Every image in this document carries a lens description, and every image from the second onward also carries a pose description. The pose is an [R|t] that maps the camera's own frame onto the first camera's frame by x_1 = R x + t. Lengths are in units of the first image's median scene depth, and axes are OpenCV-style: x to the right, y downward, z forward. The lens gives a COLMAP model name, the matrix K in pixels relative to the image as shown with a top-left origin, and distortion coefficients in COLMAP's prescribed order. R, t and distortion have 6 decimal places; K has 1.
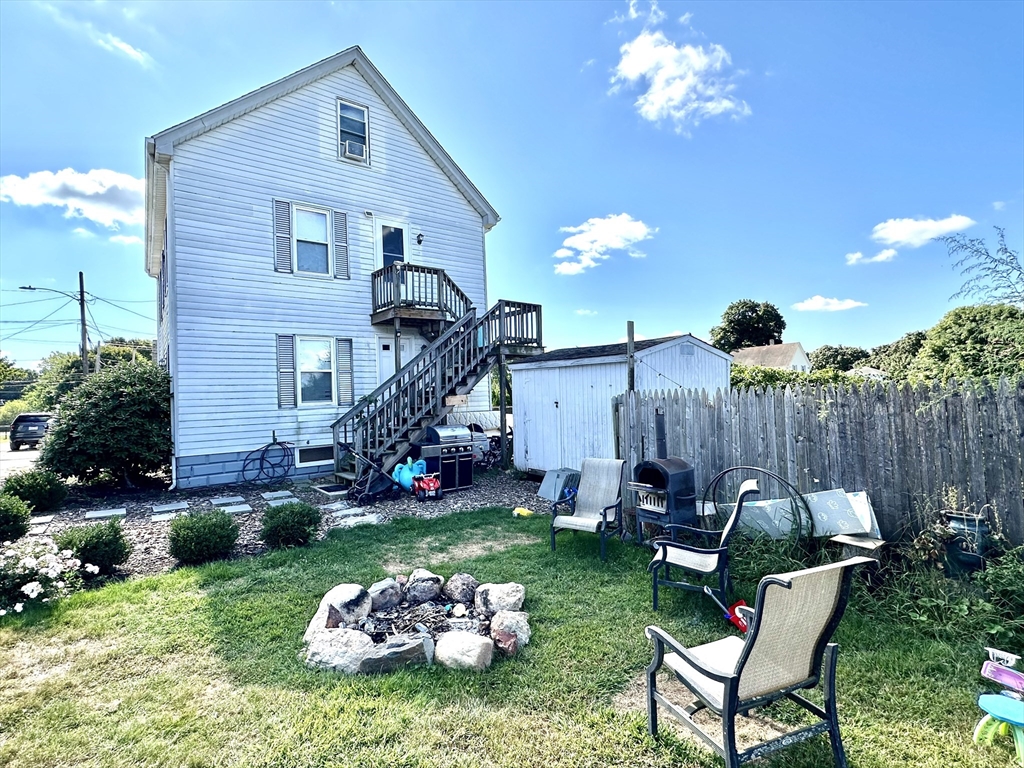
lens RADIAL K [[474.6, 0, 509.6], [0, 474.6, 386.6], [0, 0, 1]] dist [-0.002054, 0.000785]
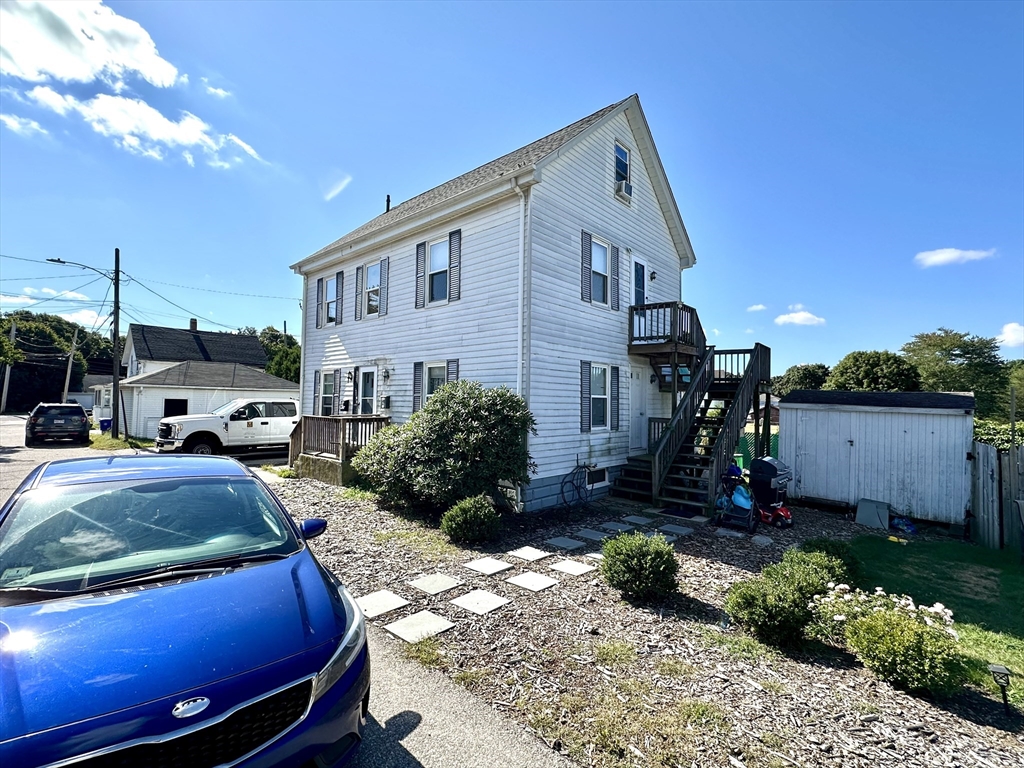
lens RADIAL K [[474.6, 0, 445.8], [0, 474.6, 378.6], [0, 0, 1]] dist [-0.002054, 0.000785]
pose [[0.982907, 0.064300, 0.172512, -0.886849], [-0.061026, 0.997842, -0.024218, -0.026144], [-0.173697, 0.013276, 0.984710, 0.028931]]
